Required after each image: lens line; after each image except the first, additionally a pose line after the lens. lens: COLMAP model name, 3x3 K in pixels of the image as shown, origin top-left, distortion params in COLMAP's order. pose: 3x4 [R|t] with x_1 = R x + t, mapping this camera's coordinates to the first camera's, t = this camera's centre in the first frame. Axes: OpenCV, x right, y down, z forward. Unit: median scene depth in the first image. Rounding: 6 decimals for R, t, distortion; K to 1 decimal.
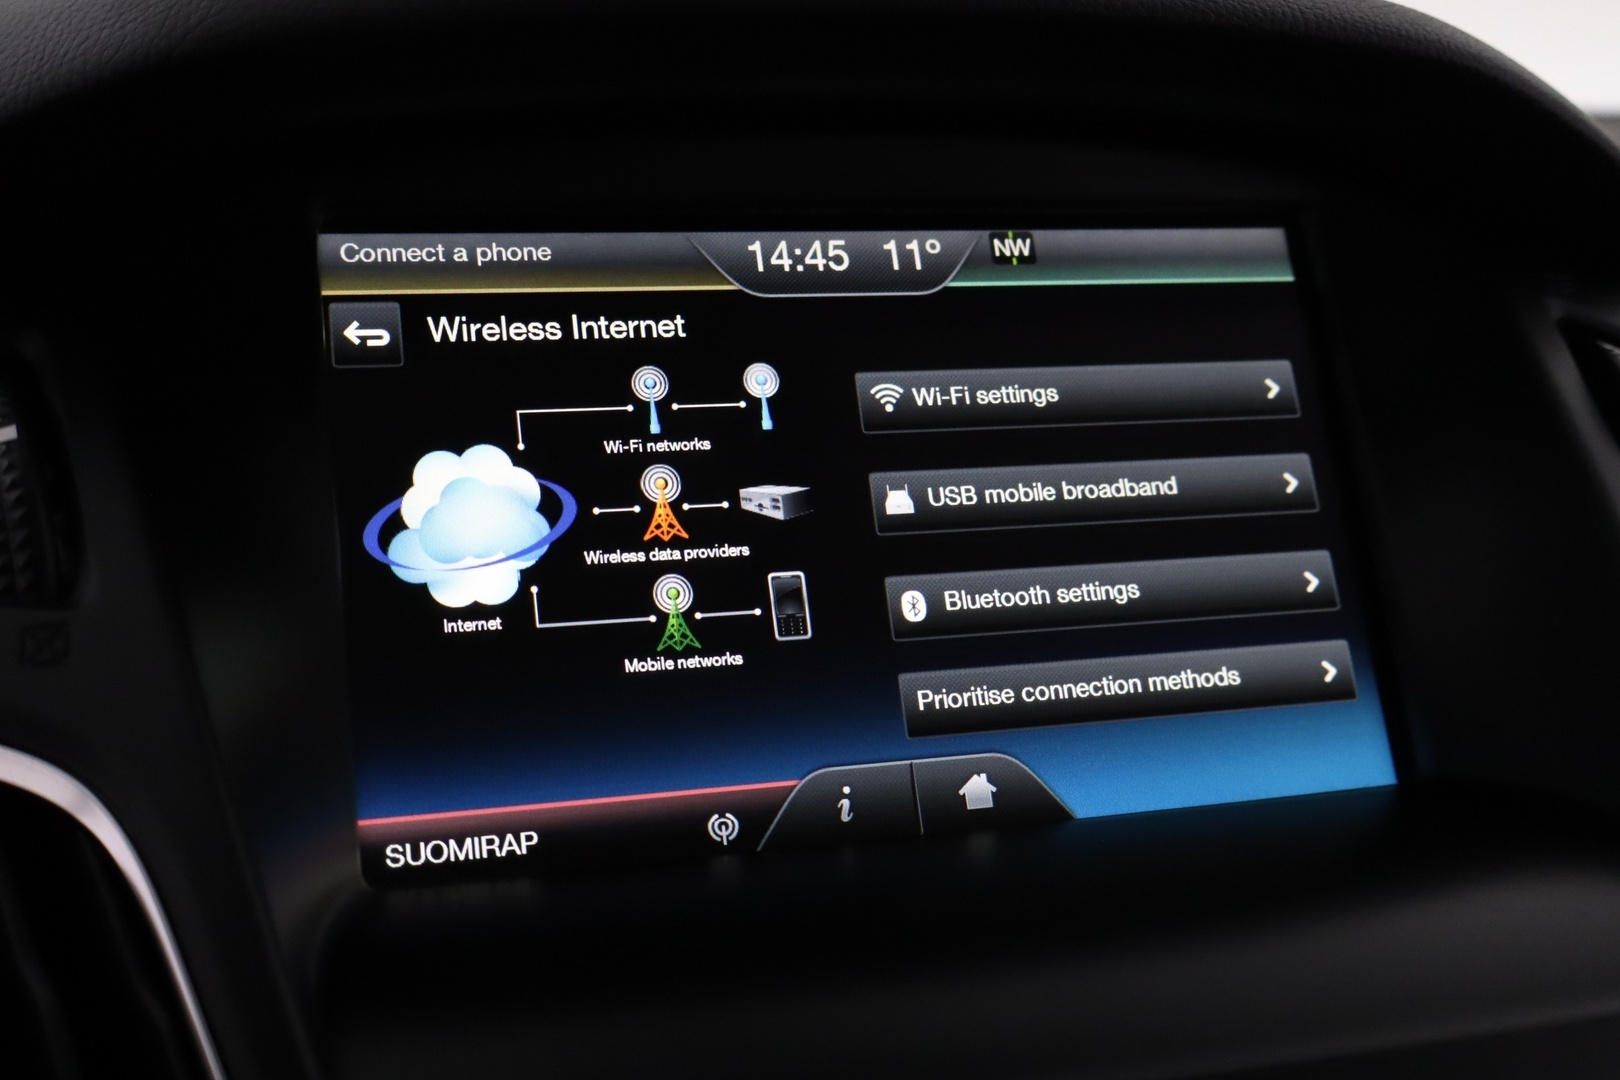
lens RADIAL K [[1867.2, 0, 806.0], [0, 1867.2, 534.0], [0, 0, 1]] dist [0.022784, 0.000000]
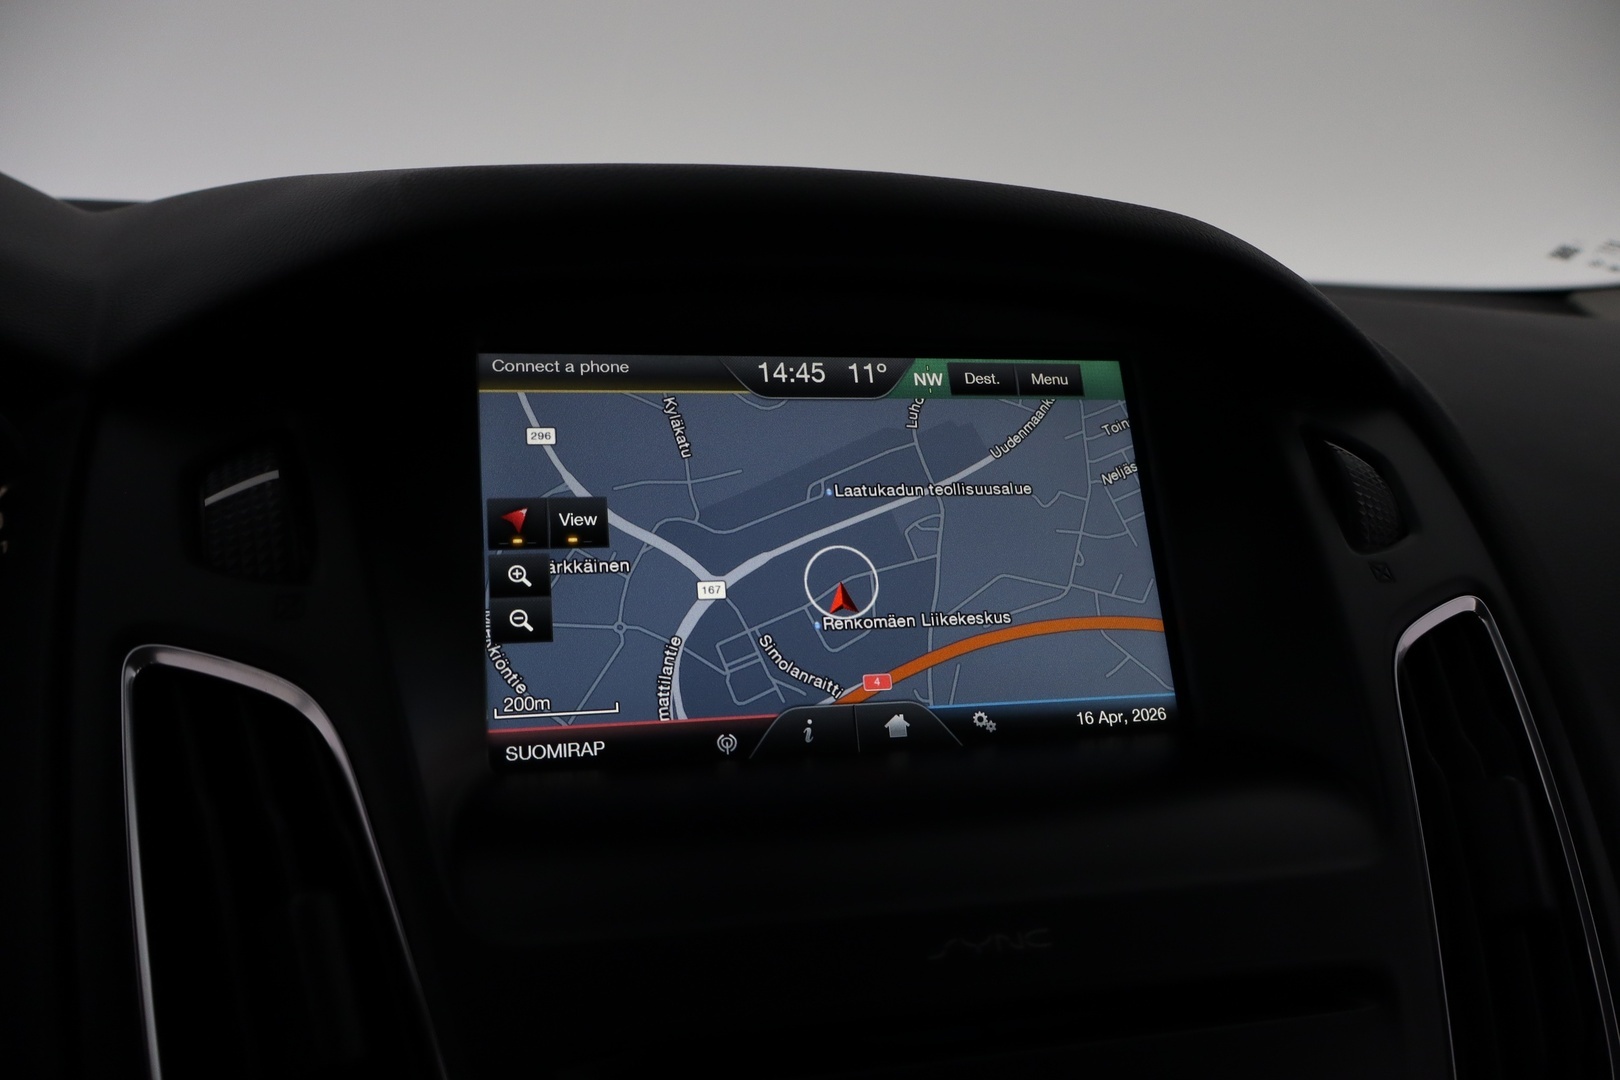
lens RADIAL K [[1331.4, 0, 812.4], [0, 1331.4, 539.1], [0, 0, 1]] dist [-0.001413, 0.003835]
pose [[0.998977, 0.022320, -0.039342, 0.061974], [-0.023281, 0.999437, -0.024155, 0.013830], [0.038781, 0.025046, 0.998934, -0.087703]]
